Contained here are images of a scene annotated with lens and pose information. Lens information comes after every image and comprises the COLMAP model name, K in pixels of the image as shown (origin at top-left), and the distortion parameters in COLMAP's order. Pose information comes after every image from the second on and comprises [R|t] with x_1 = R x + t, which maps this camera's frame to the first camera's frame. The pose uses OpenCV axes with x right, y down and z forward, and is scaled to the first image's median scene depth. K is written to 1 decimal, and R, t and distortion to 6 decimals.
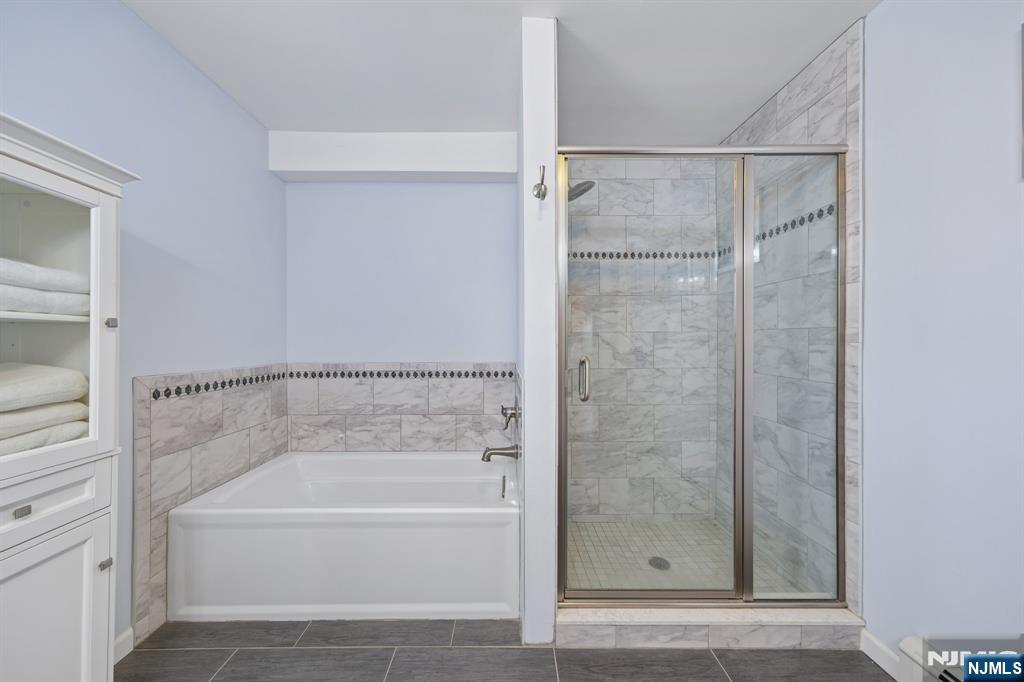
lens RADIAL K [[347.0, 0, 508.6], [0, 347.0, 339.8], [0, 0, 1]] dist [0.001558, 0.000326]
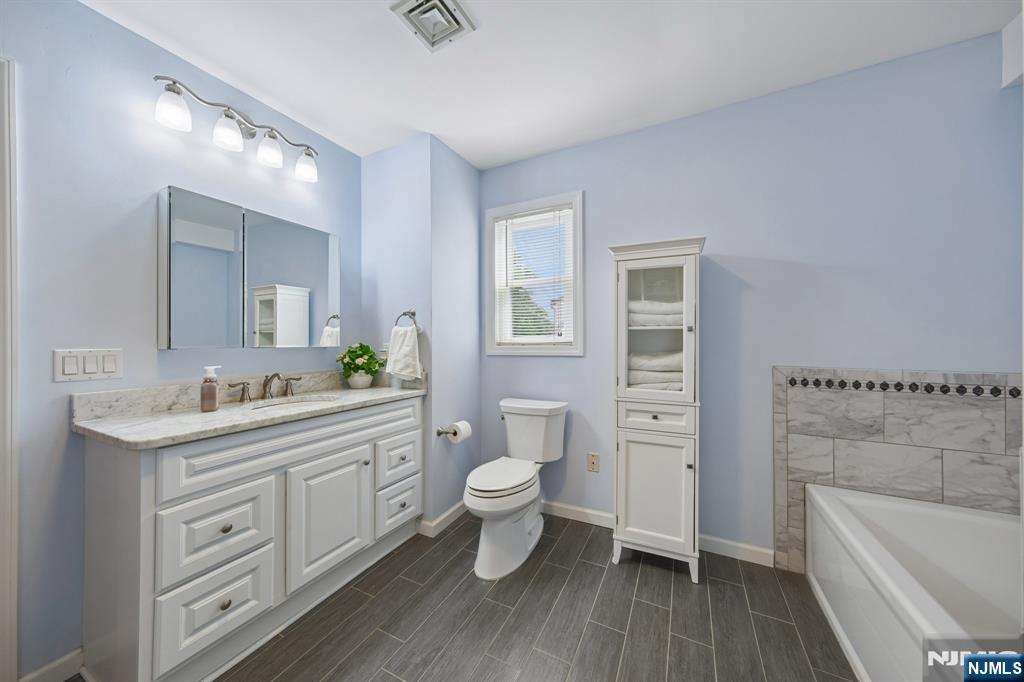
lens RADIAL K [[347.0, 0, 508.6], [0, 347.0, 339.8], [0, 0, 1]] dist [0.001558, 0.000326]
pose [[-0.470557, 0.001574, -0.882368, 0.543909], [0.006441, 0.999978, -0.001651, 0.002163], [0.882346, -0.006460, -0.470557, 0.677148]]
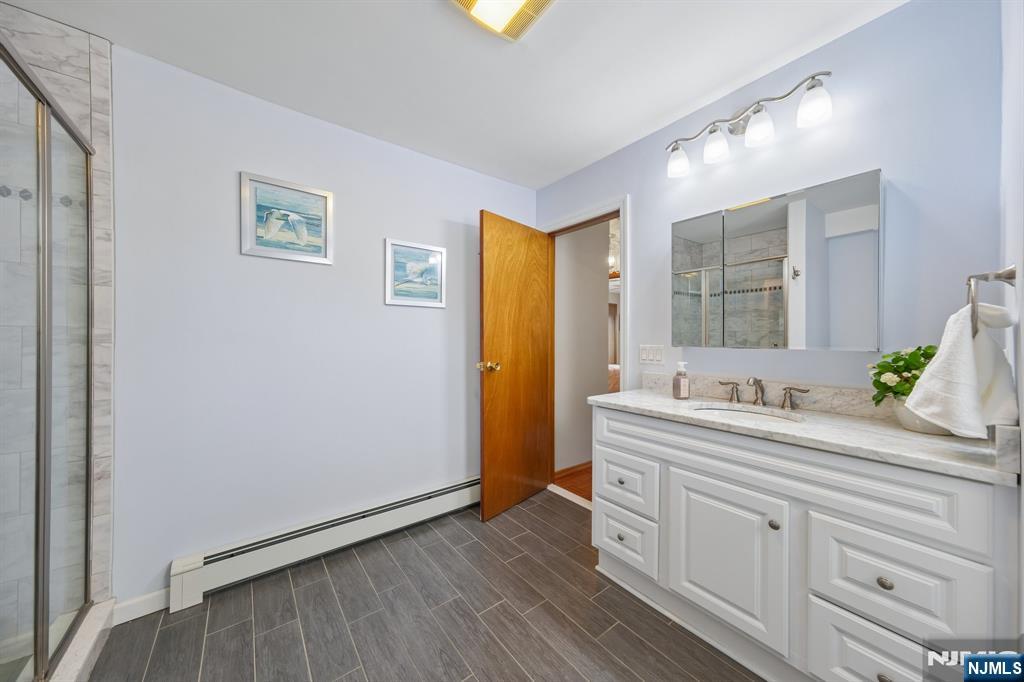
lens RADIAL K [[347.0, 0, 508.6], [0, 347.0, 339.8], [0, 0, 1]] dist [0.001558, 0.000326]
pose [[-0.599599, 0.000990, 0.800300, -0.570006], [-0.001735, 0.999995, -0.002537, -0.000930], [-0.800299, -0.002910, -0.599594, 0.642336]]
